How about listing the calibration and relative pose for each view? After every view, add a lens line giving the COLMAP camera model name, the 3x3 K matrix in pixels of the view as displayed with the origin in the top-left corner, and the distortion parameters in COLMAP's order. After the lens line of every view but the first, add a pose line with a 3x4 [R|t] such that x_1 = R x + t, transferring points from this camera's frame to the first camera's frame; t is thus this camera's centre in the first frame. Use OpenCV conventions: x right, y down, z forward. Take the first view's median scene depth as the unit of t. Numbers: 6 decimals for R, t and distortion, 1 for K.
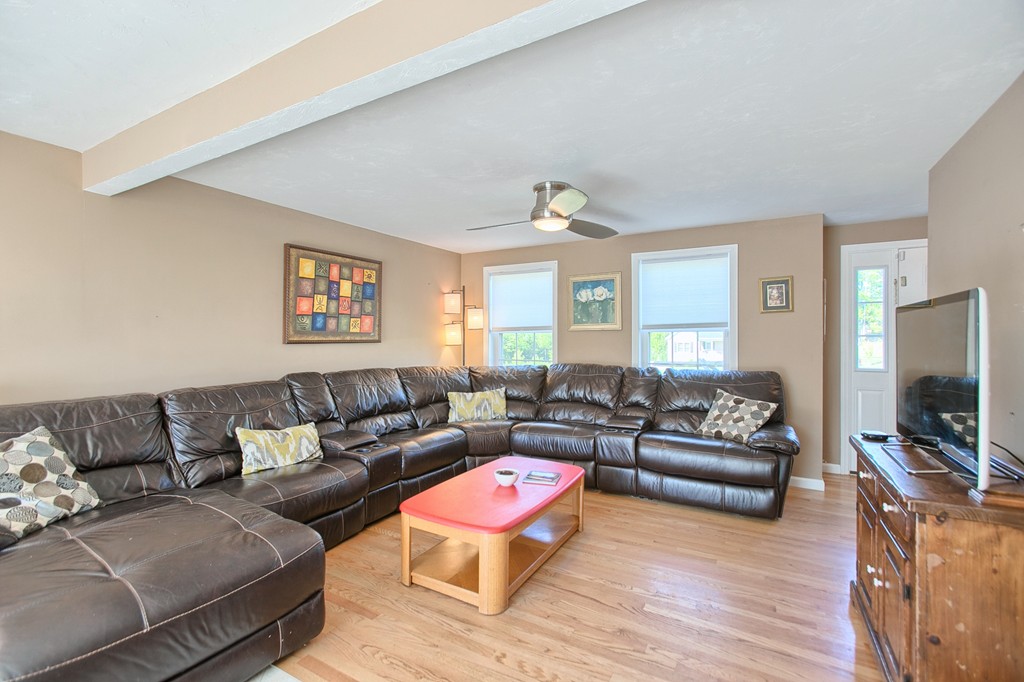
lens RADIAL K [[470.9, 0, 512.0], [0, 470.9, 341.0], [0, 0, 1]] dist [-0.001567, 0.000019]
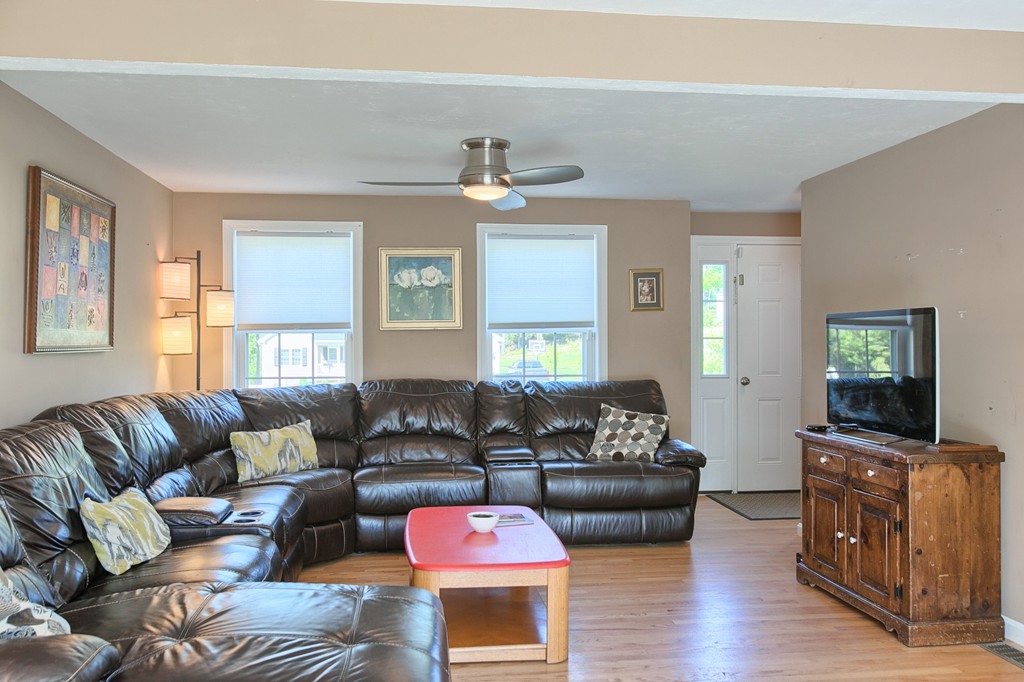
lens RADIAL K [[941.4, 0, 512.0], [0, 941.4, 341.0], [0, 0, 1]] dist [0.003585, 0.003655]
pose [[0.788716, -0.001622, 0.614755, -0.638565], [0.005224, 0.999978, -0.004064, -0.000530], [-0.614735, 0.006417, 0.788707, -0.176180]]
